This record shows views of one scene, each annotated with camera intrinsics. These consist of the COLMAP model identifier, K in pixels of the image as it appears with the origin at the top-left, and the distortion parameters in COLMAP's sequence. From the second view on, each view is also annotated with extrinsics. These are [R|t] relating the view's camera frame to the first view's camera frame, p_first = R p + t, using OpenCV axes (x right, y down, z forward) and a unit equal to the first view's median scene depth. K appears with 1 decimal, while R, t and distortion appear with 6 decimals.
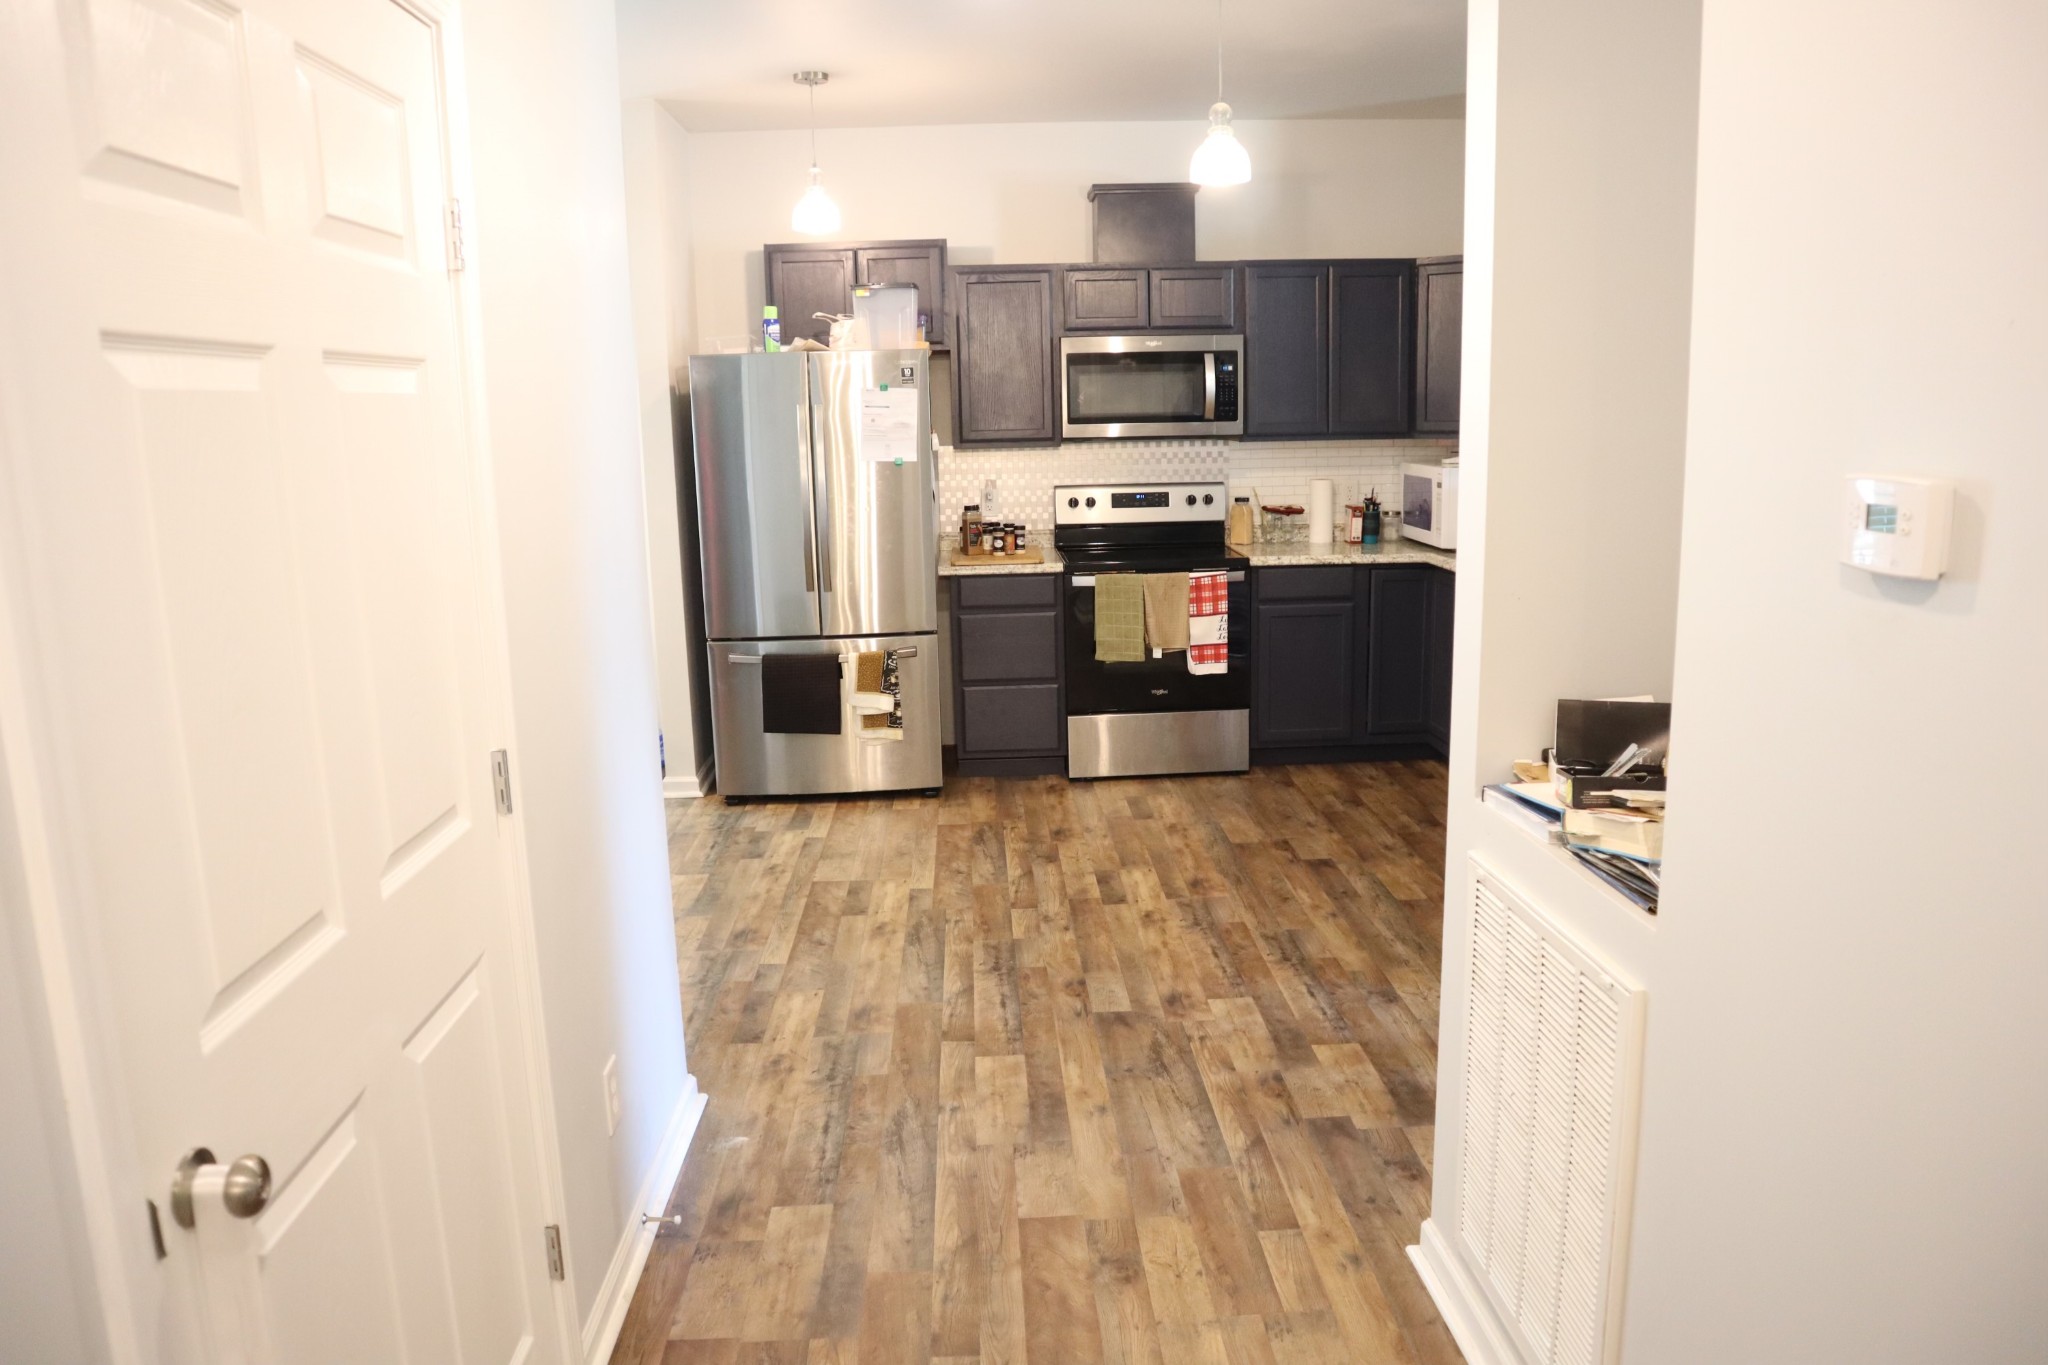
lens RADIAL K [[1446.9, 0, 1018.1], [0, 1446.9, 662.4], [0, 0, 1]] dist [-0.078635, 0.003855]
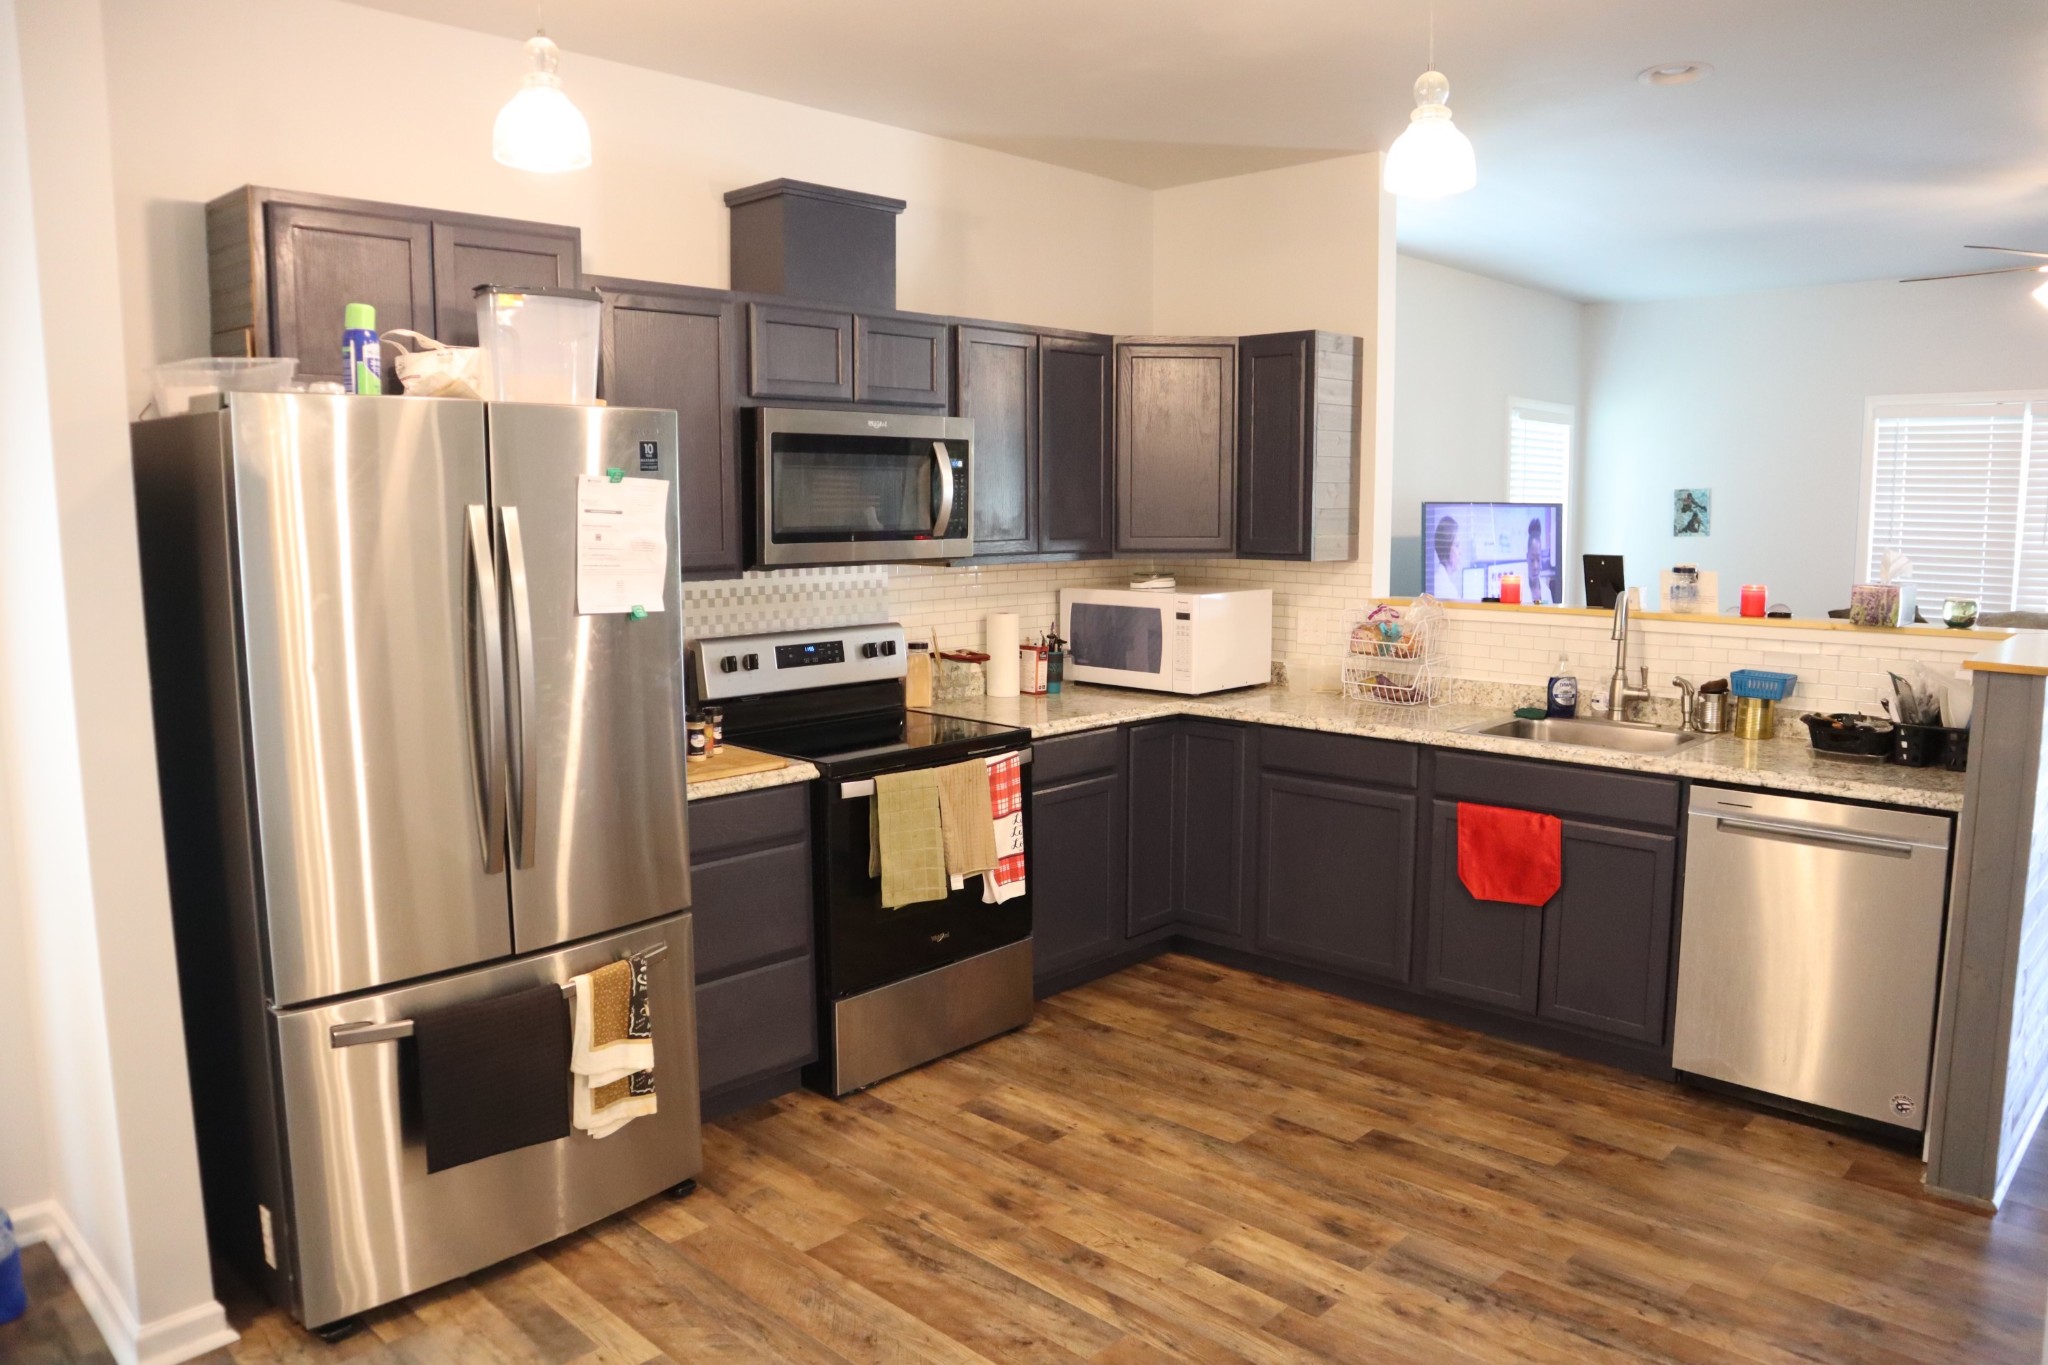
lens RADIAL K [[1429.6, 0, 1024.0], [0, 1429.6, 682.5], [0, 0, 1]] dist [-0.136611, 0.107227]
pose [[0.715208, -0.066645, 0.695727, -0.335503], [0.109789, 0.993798, -0.017665, -0.083495], [-0.690235, 0.089017, 0.718089, 0.495568]]
